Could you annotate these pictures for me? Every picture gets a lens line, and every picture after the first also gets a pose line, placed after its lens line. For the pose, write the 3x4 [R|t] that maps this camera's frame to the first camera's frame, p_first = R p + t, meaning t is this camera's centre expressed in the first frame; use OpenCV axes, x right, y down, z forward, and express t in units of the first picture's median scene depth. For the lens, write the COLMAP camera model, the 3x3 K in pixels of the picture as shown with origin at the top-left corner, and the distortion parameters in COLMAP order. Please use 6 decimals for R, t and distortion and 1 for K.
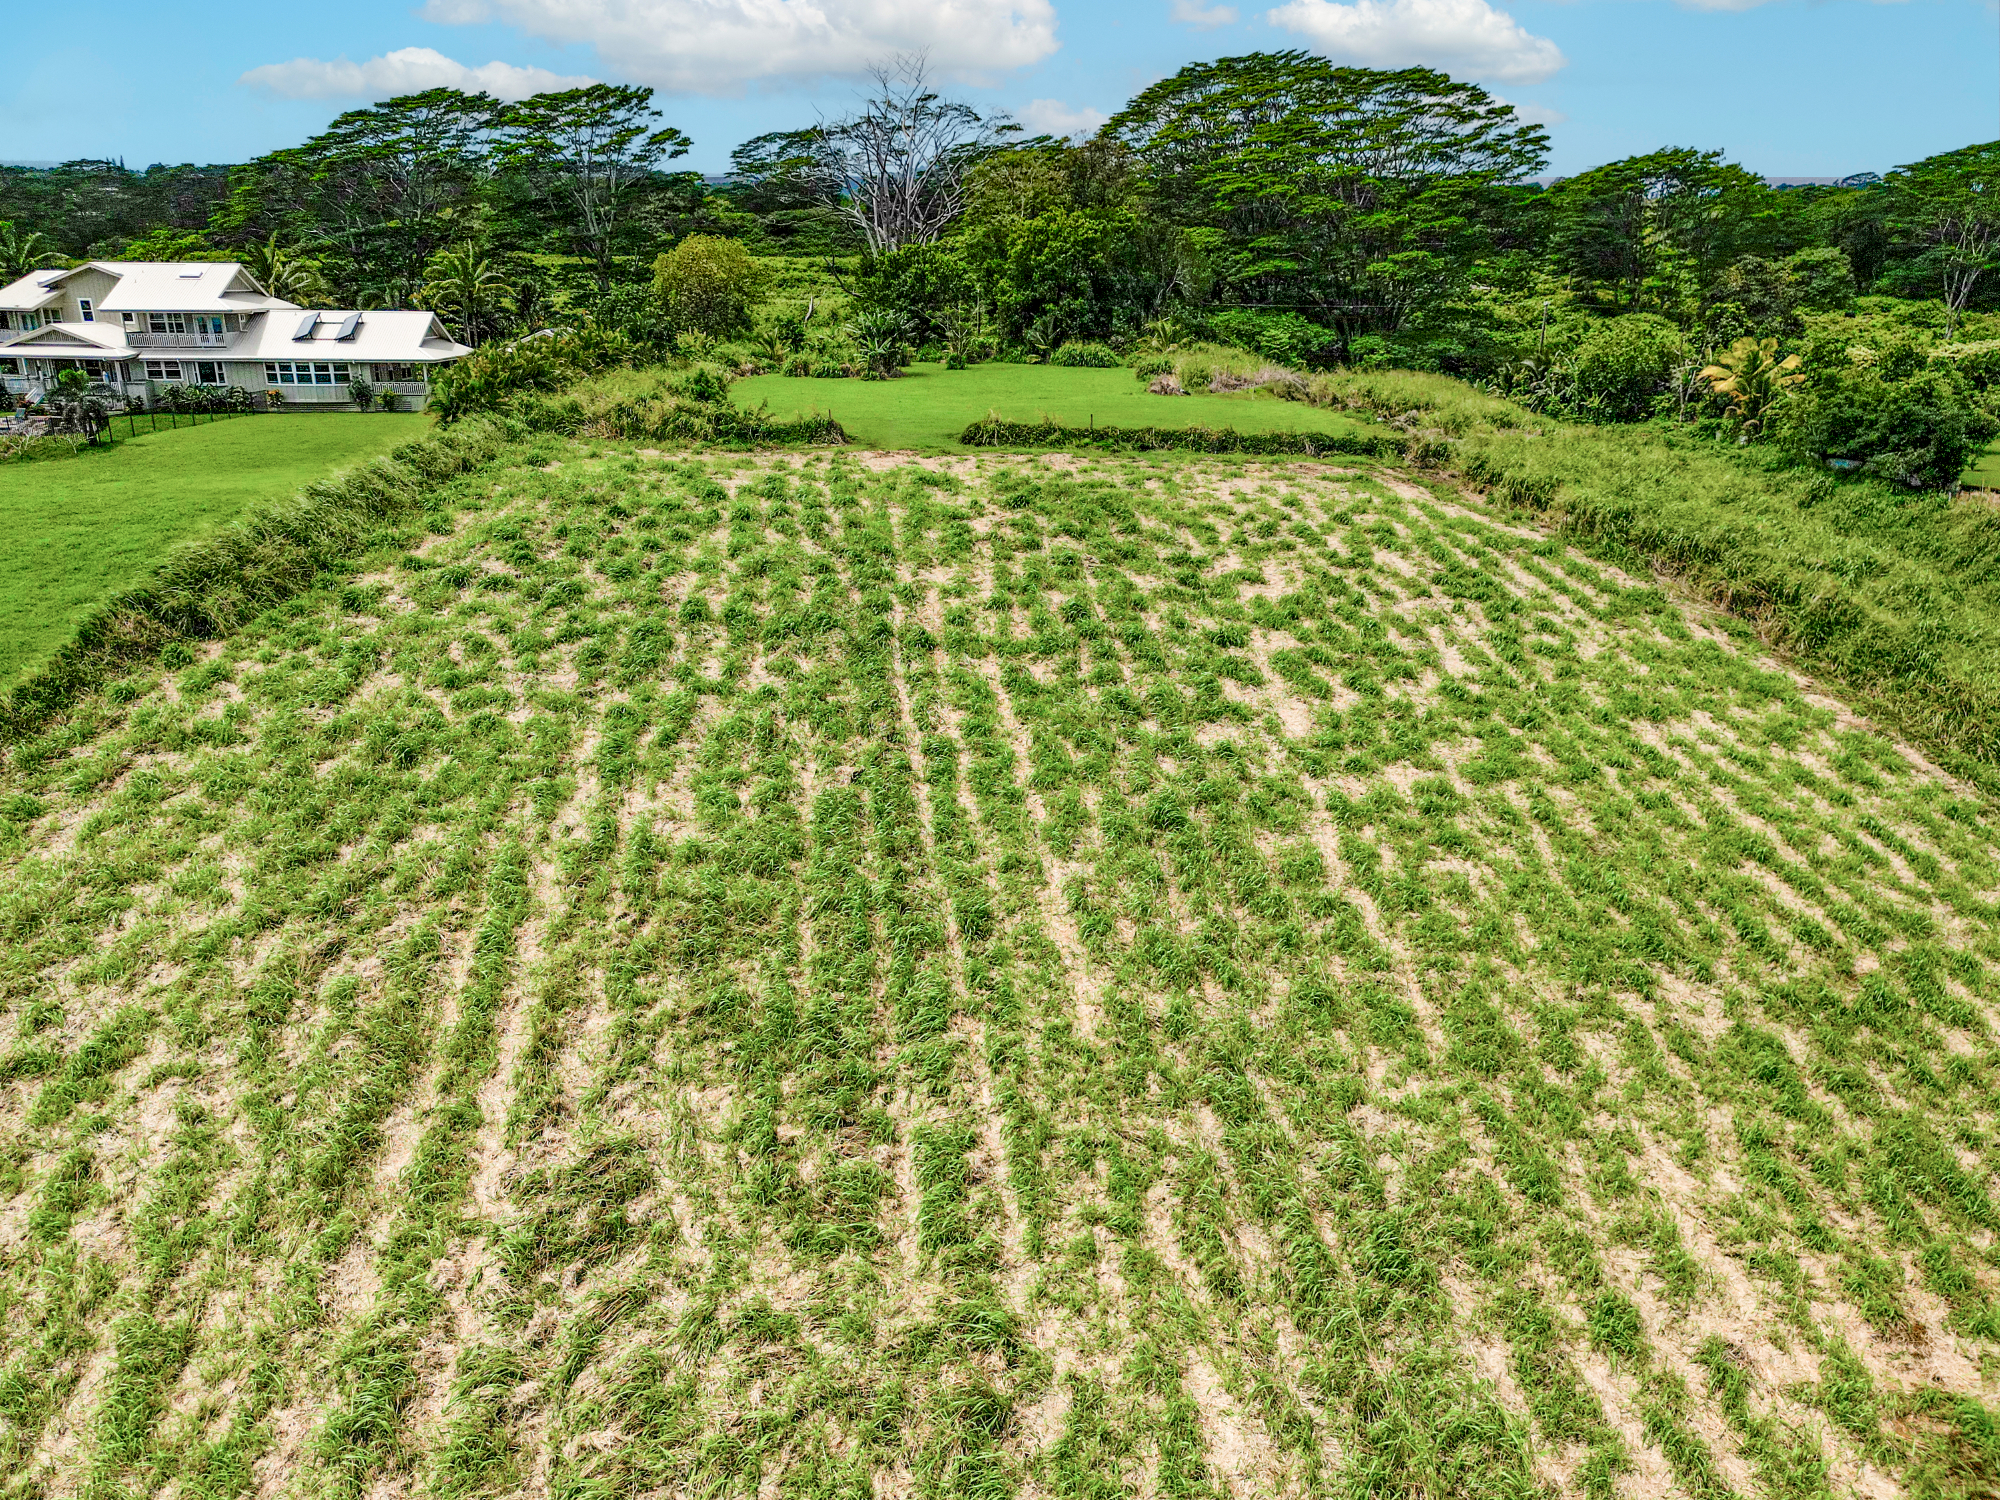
lens RADIAL K [[1419.6, 0, 1000.0], [0, 1419.6, 750.0], [0, 0, 1]] dist [0.074101, -0.083952]
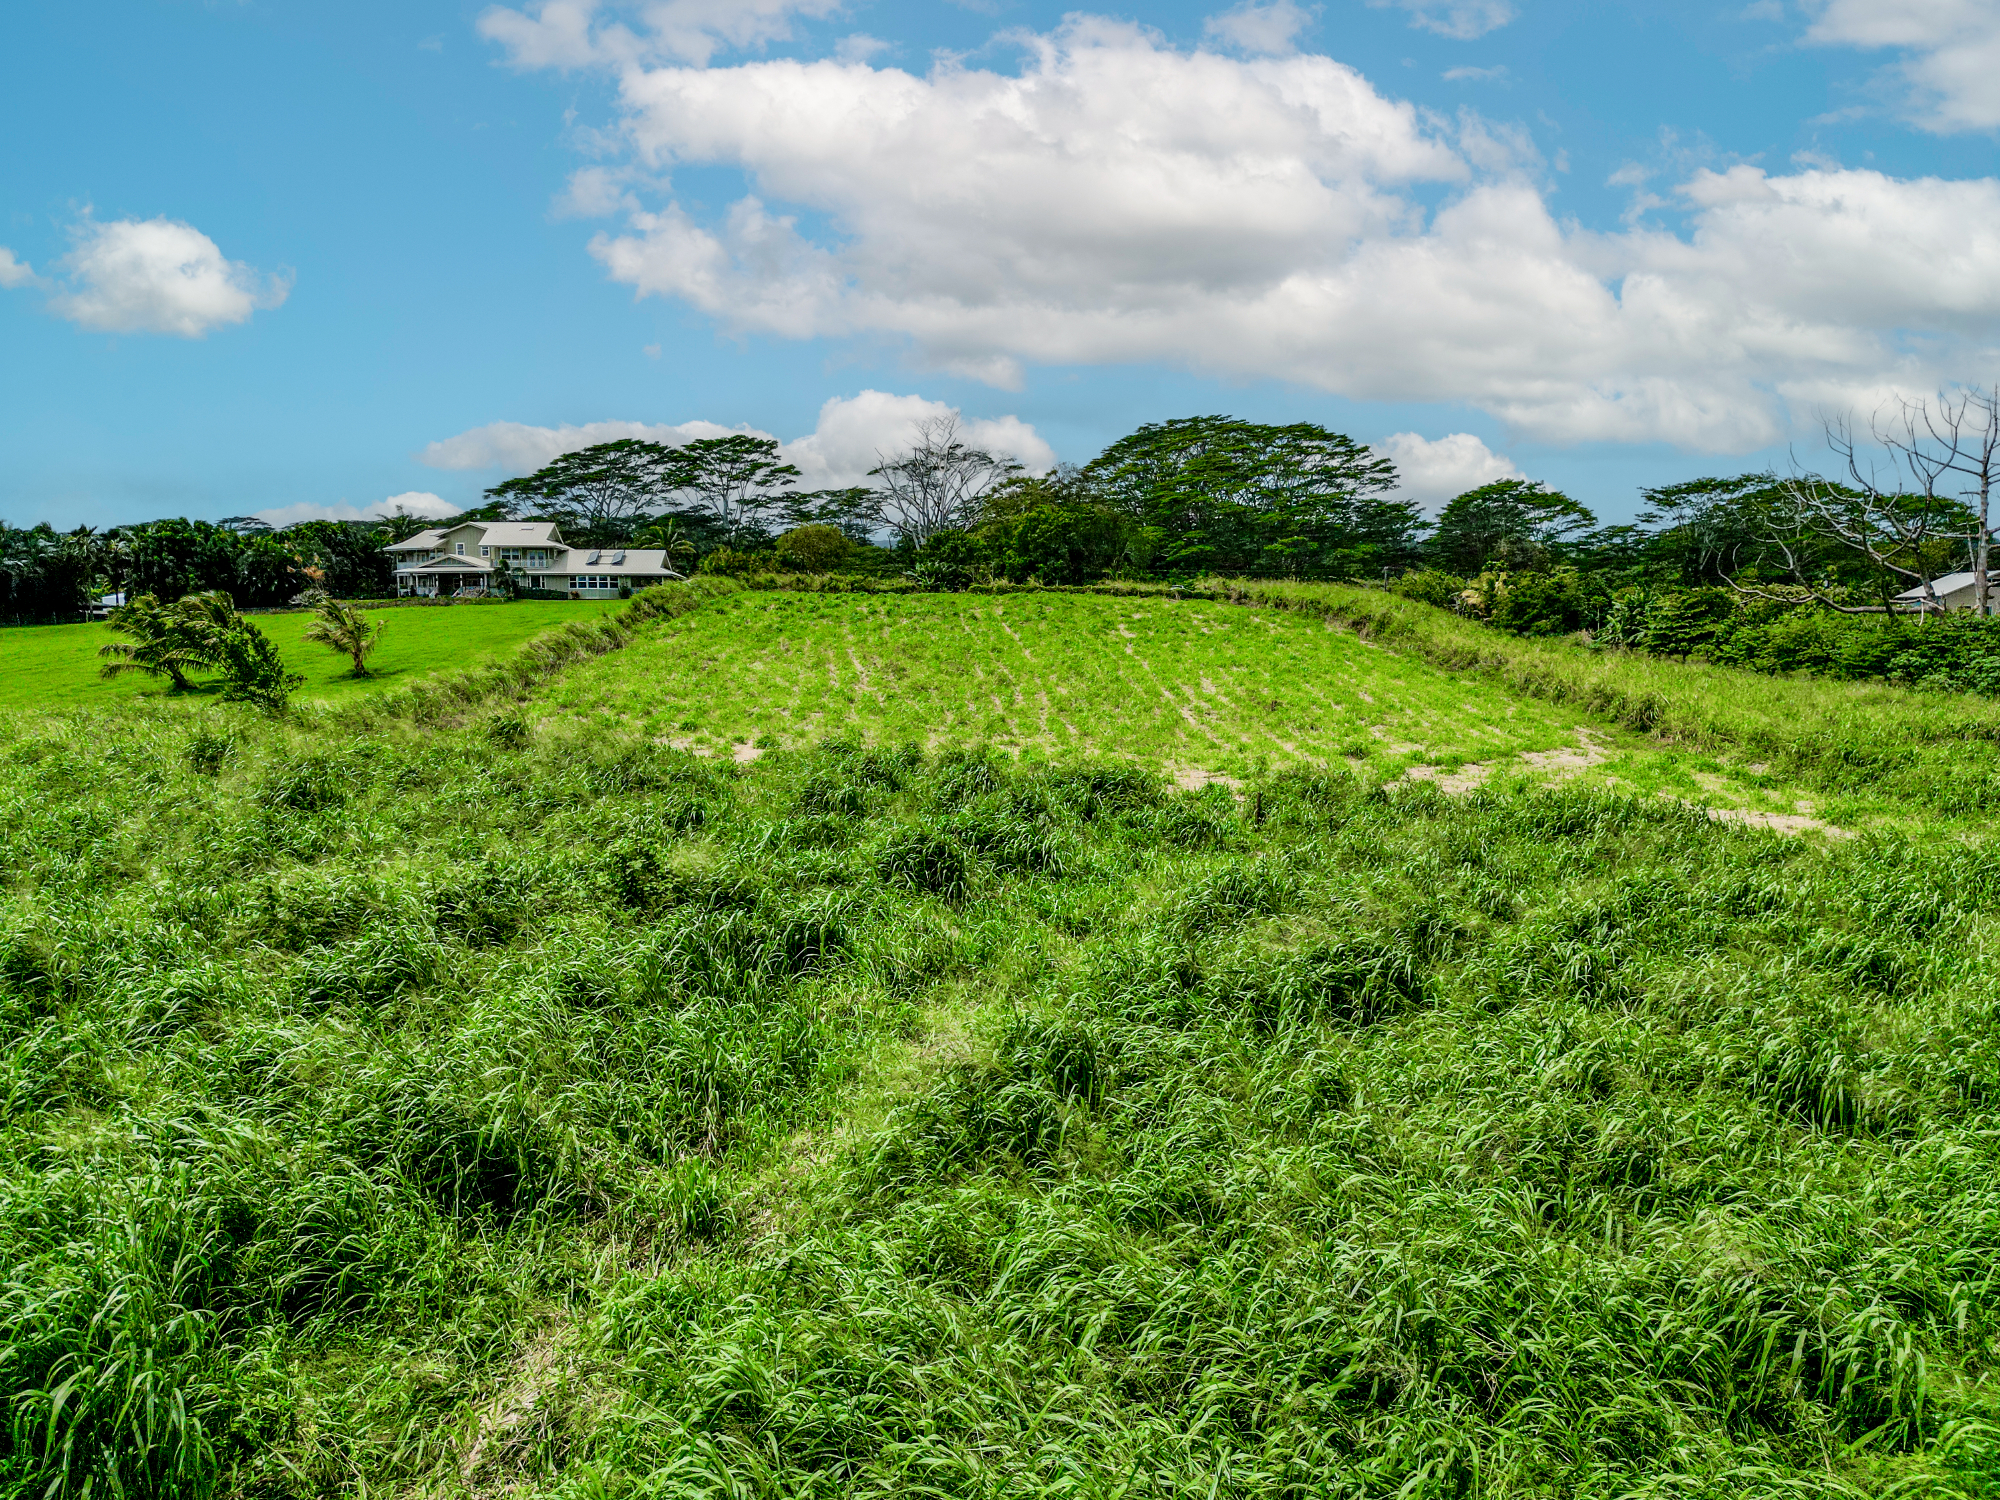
lens RADIAL K [[1419.6, 0, 1000.0], [0, 1419.6, 750.0], [0, 0, 1]] dist [0.074101, -0.083952]
pose [[0.999947, -0.006285, -0.008102, 0.003820], [0.004216, 0.972269, -0.233826, 0.262672], [0.009347, 0.233779, 0.972245, -0.466697]]
